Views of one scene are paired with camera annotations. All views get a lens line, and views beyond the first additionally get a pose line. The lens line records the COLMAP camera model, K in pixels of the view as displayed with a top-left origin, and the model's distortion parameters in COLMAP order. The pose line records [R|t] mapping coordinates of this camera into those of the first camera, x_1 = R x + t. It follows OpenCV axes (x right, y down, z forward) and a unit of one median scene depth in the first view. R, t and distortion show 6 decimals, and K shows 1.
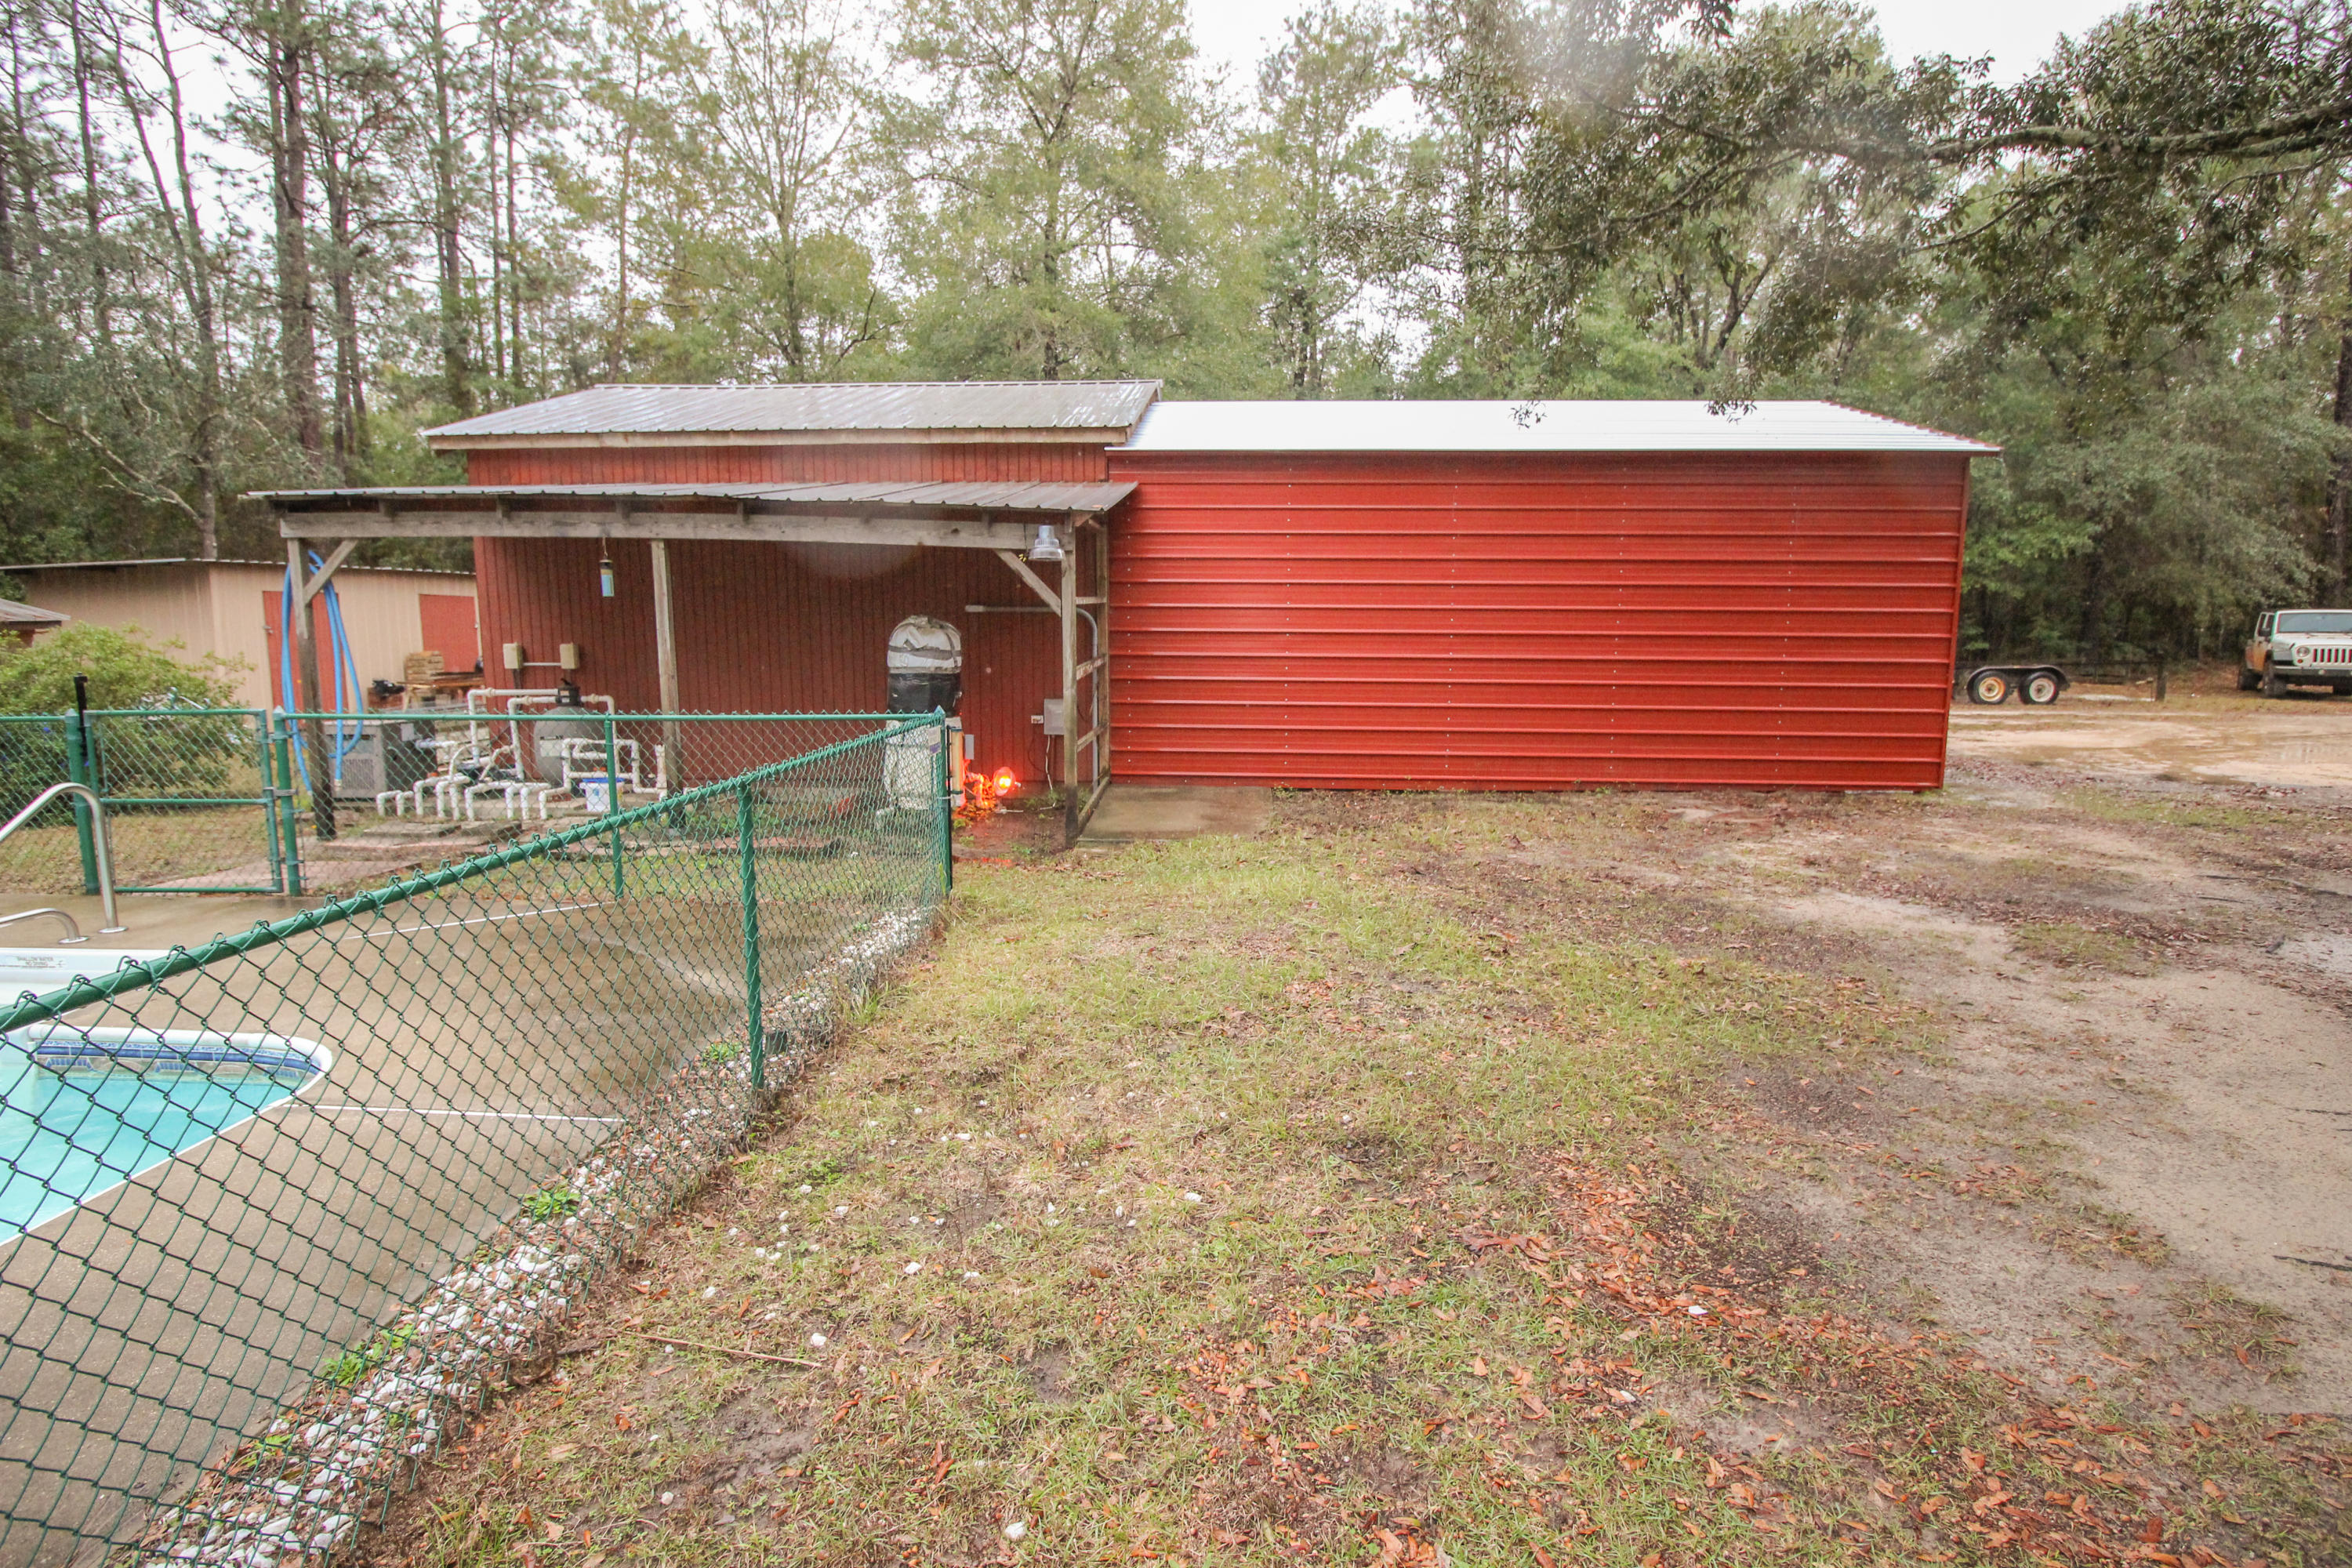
lens RADIAL K [[1110.2, 0, 1206.2], [0, 1110.2, 776.9], [0, 0, 1]] dist [-0.000549, -0.012458]
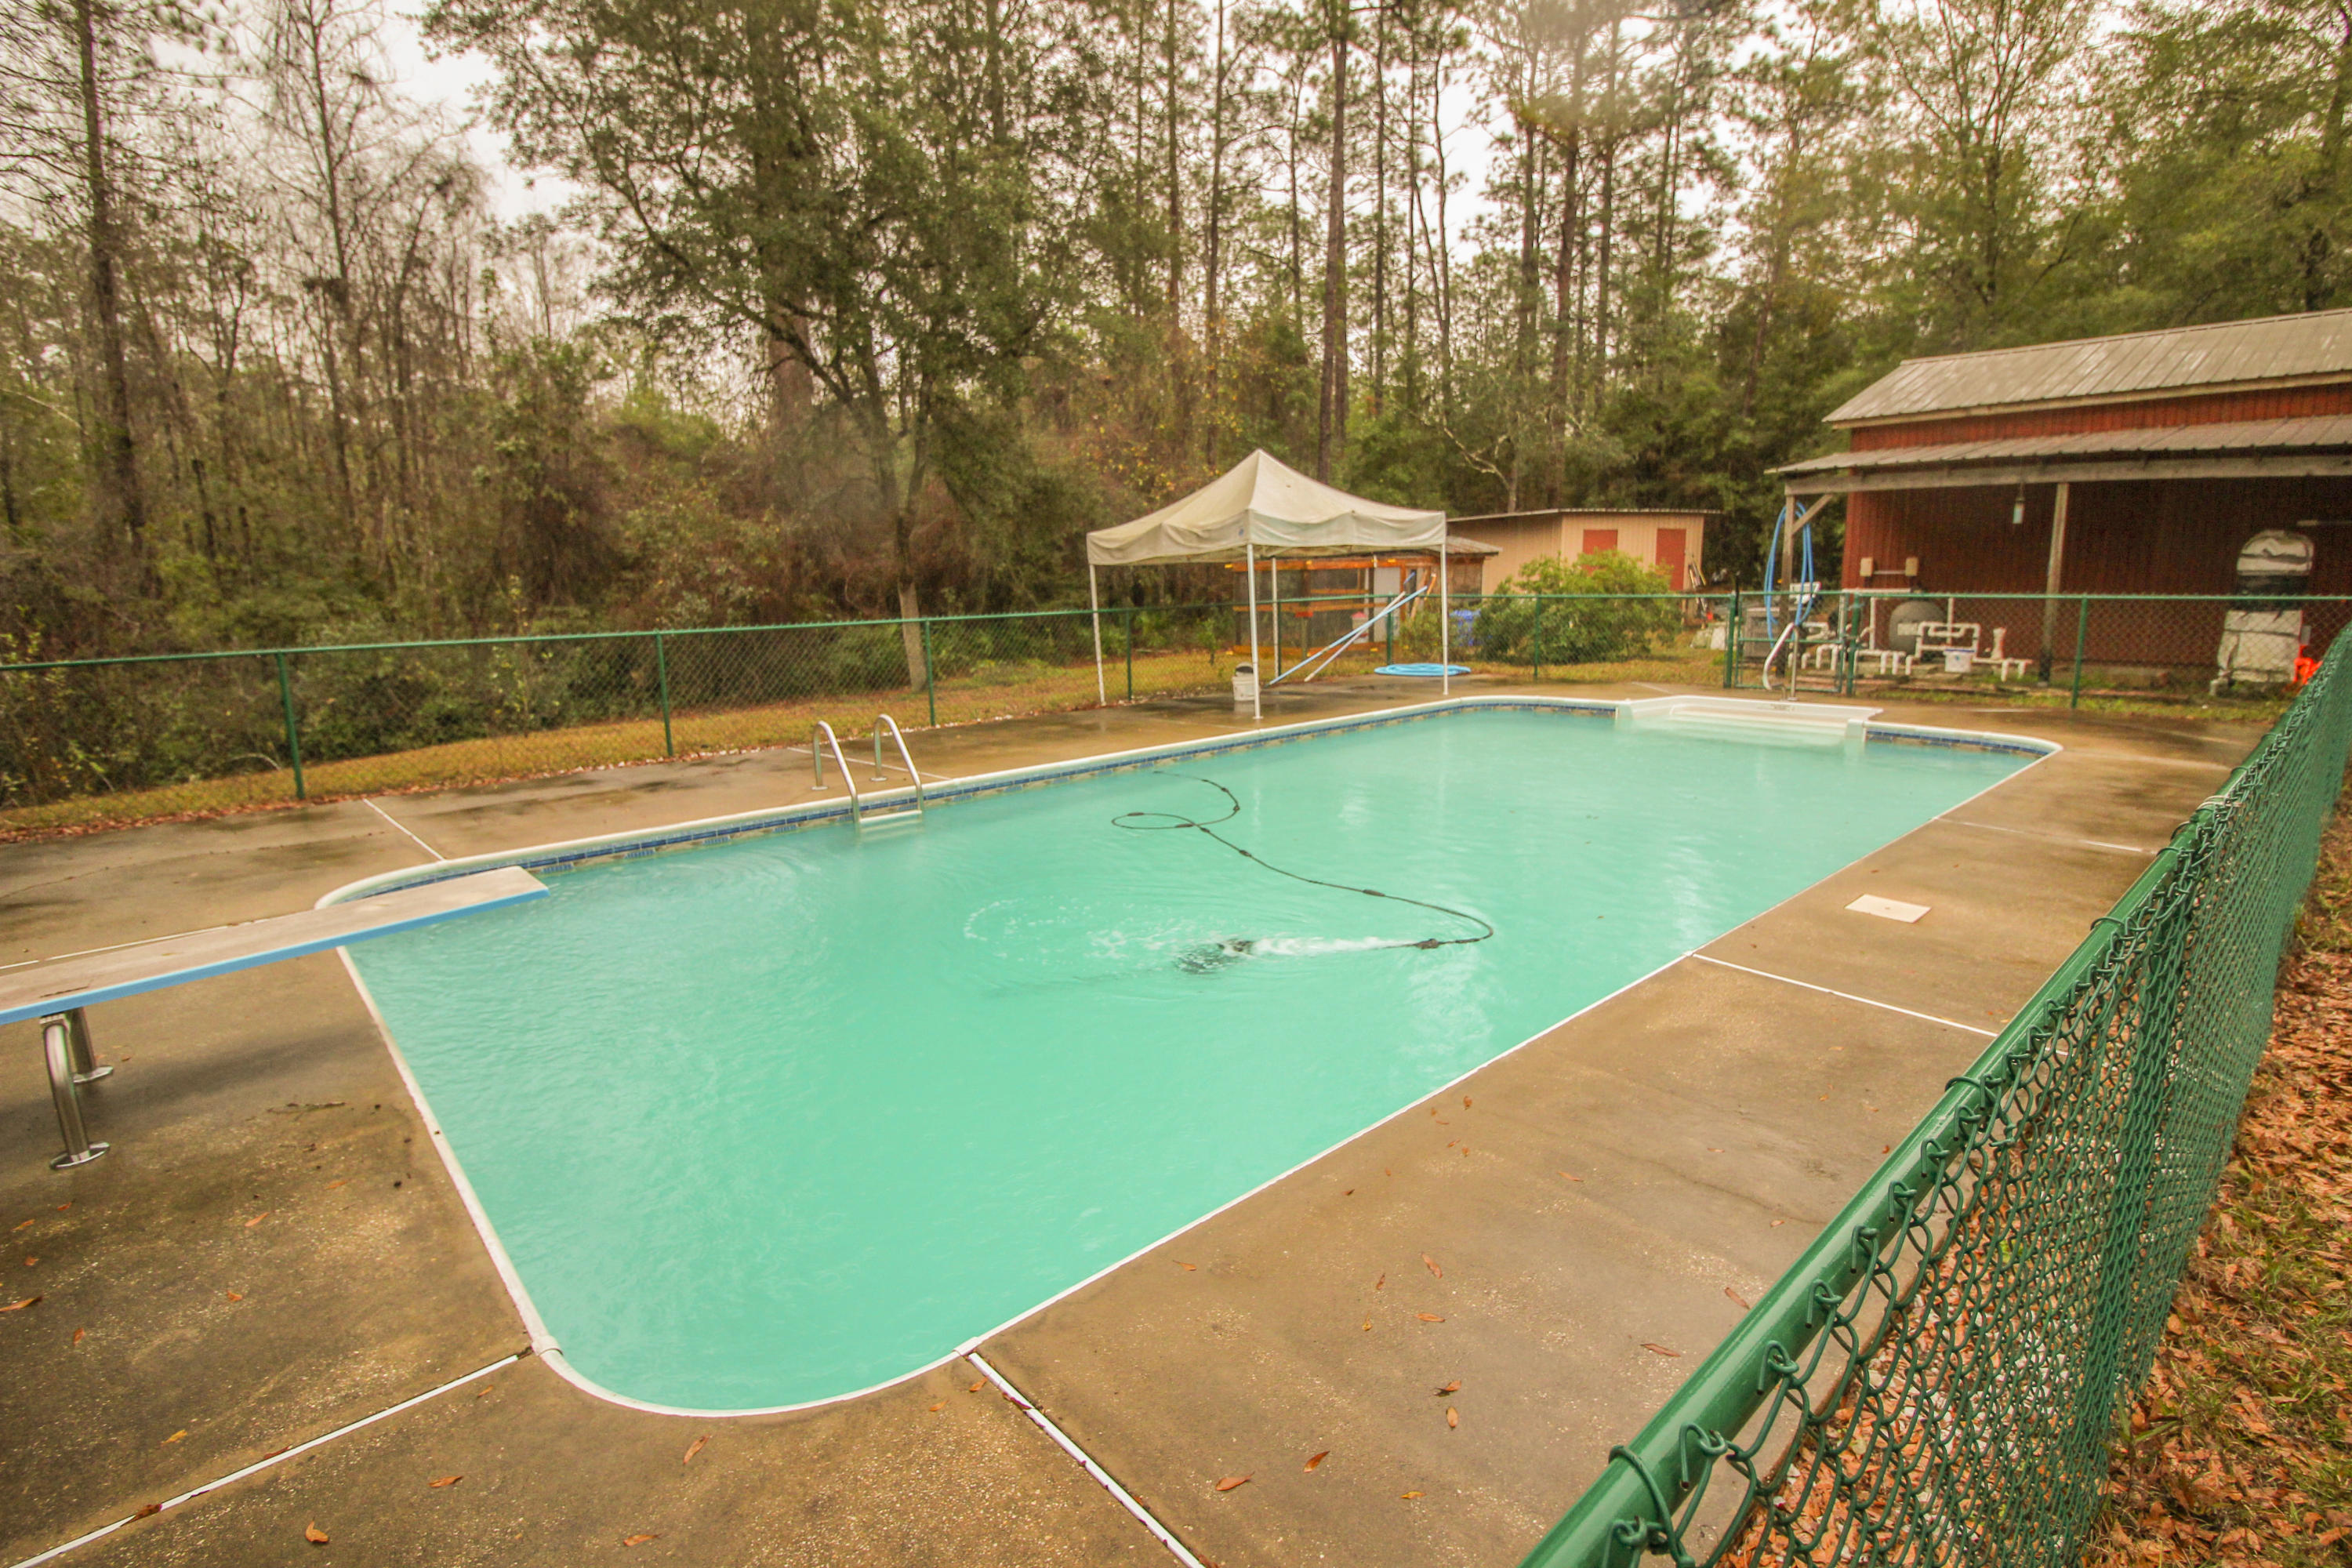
lens RADIAL K [[1110.2, 0, 1206.2], [0, 1110.2, 776.9], [0, 0, 1]] dist [-0.000549, -0.012458]
pose [[0.681793, 0.120816, -0.721500, -0.144973], [-0.074716, 0.992611, 0.095610, 0.102899], [0.727719, -0.011278, 0.685782, -0.726486]]
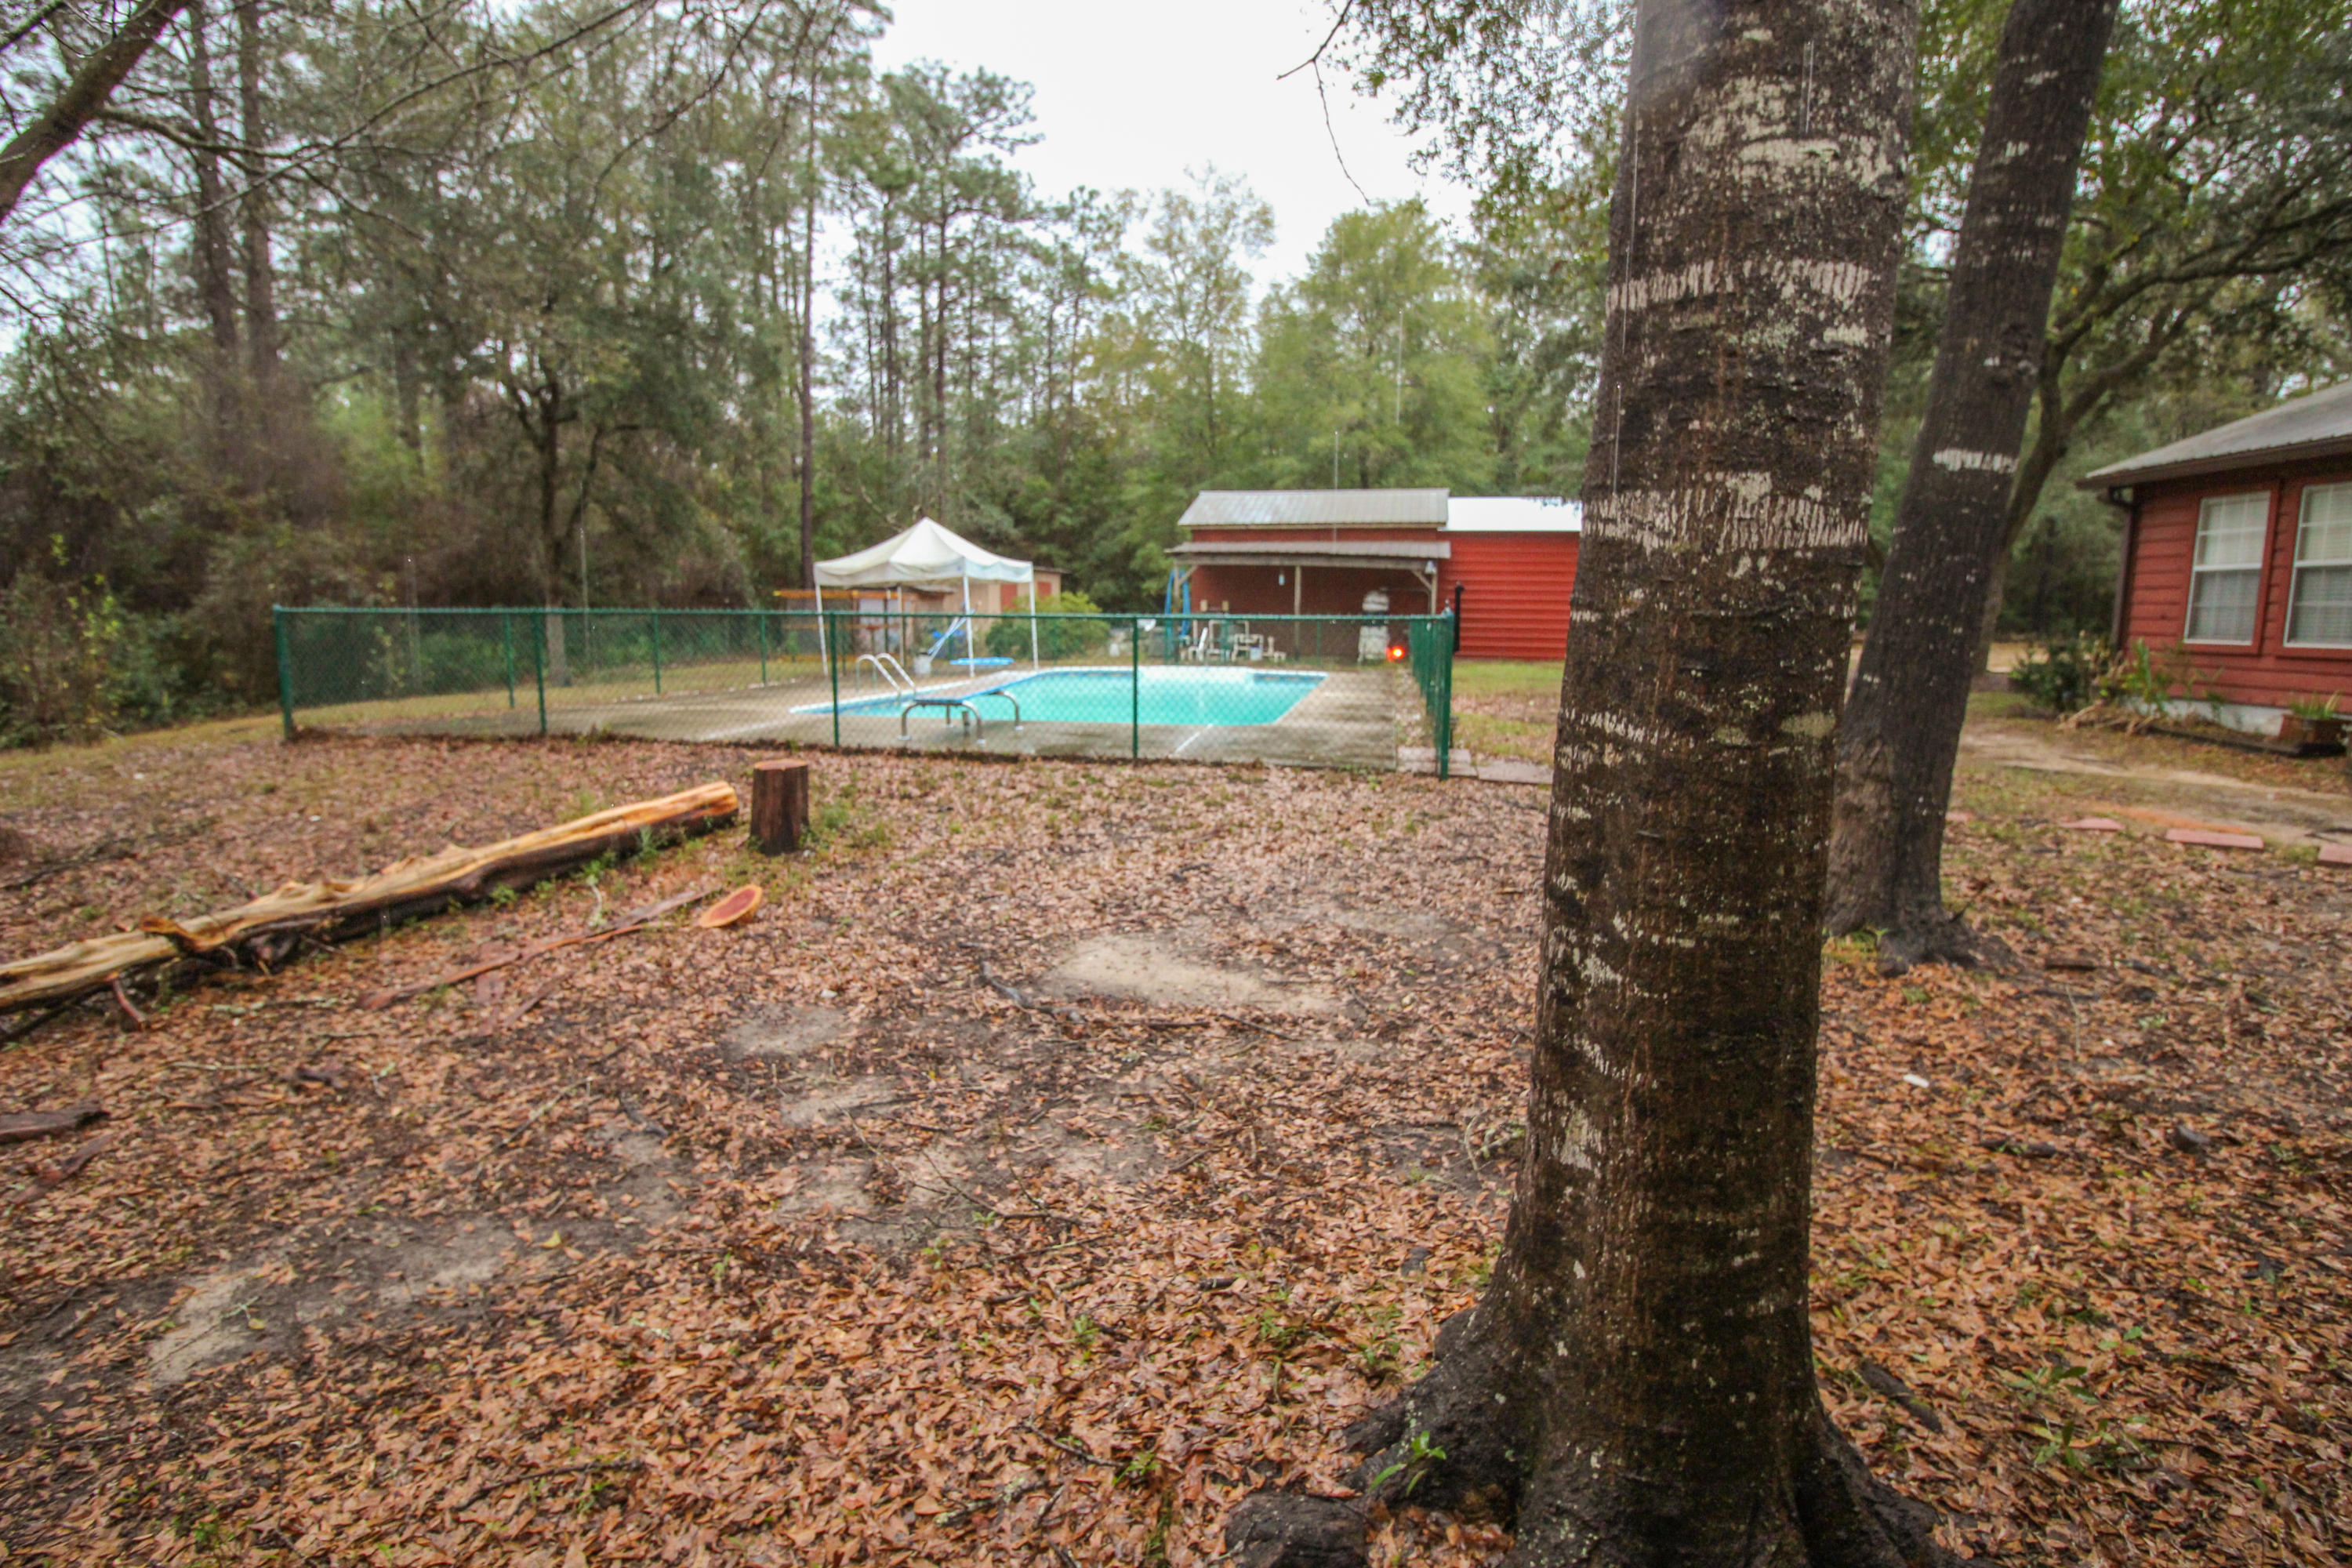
lens RADIAL K [[1110.2, 0, 1206.2], [0, 1110.2, 776.9], [0, 0, 1]] dist [-0.000549, -0.012458]
pose [[0.990518, 0.027075, -0.134686, -0.275973], [-0.025768, 0.999603, 0.011437, 0.299989], [0.134942, -0.007858, 0.990822, -1.830346]]
